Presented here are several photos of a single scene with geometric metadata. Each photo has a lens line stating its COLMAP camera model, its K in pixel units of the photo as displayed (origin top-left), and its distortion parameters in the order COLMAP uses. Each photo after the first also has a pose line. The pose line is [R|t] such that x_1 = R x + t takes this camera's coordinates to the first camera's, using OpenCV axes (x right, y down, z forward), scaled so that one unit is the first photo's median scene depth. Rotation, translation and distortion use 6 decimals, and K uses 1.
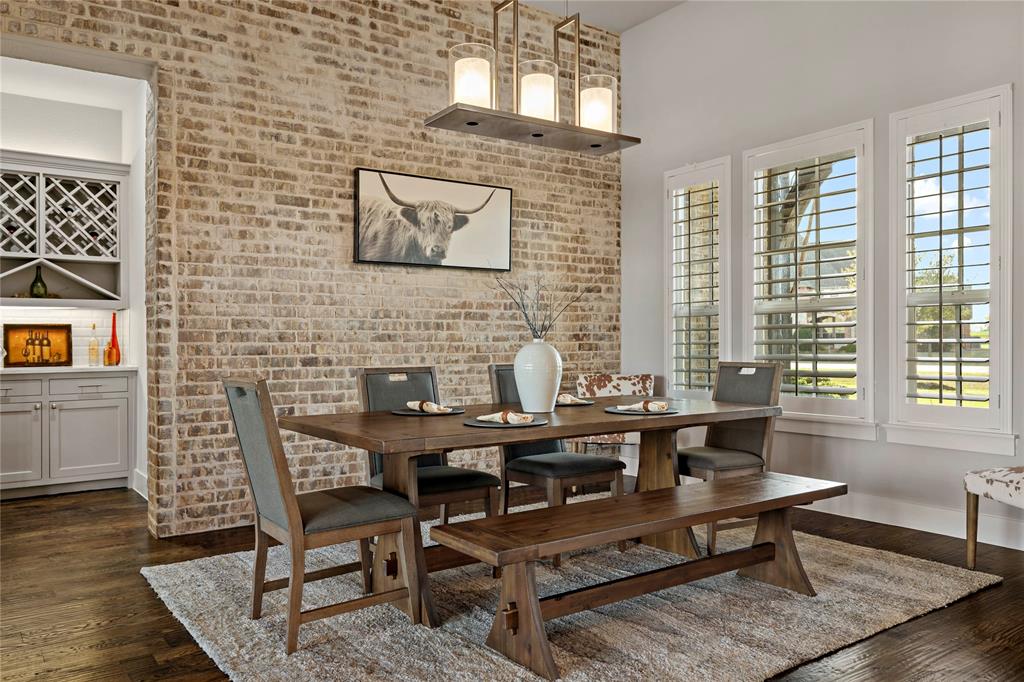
lens RADIAL K [[758.4, 0, 511.2], [0, 758.4, 343.6], [0, 0, 1]] dist [0.003249, 0.001358]
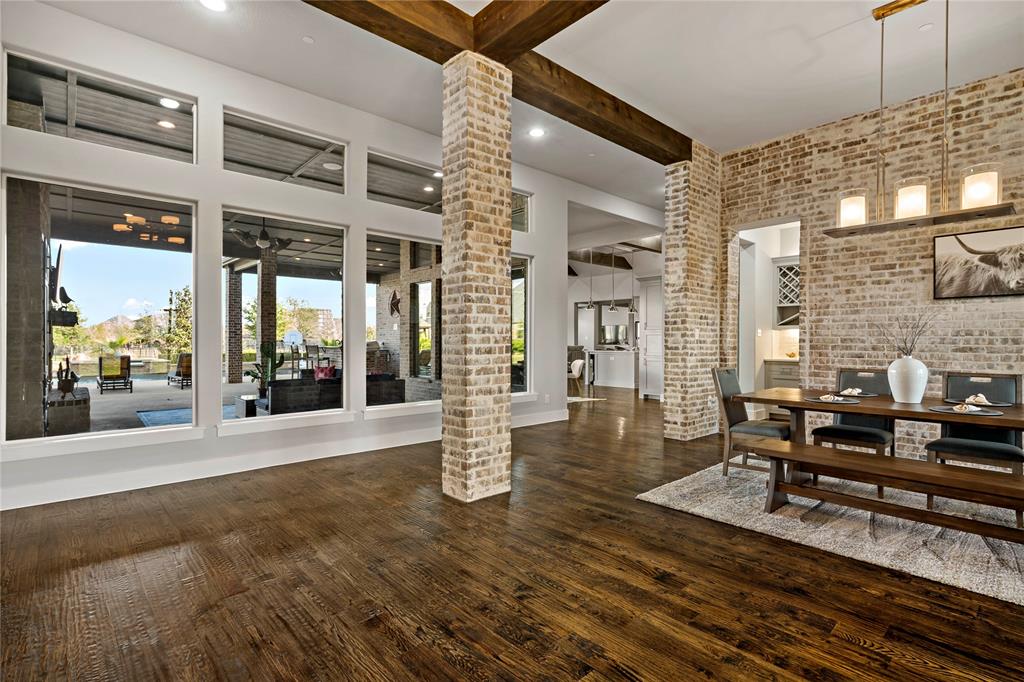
lens RADIAL K [[492.8, 0, 510.8], [0, 492.8, 339.5], [0, 0, 1]] dist [0.001193, 0.000277]
pose [[0.133865, 0.007681, -0.990970, 0.692492], [-0.004571, 0.999964, 0.007133, -0.032193], [0.990989, 0.003575, 0.133895, 0.037796]]
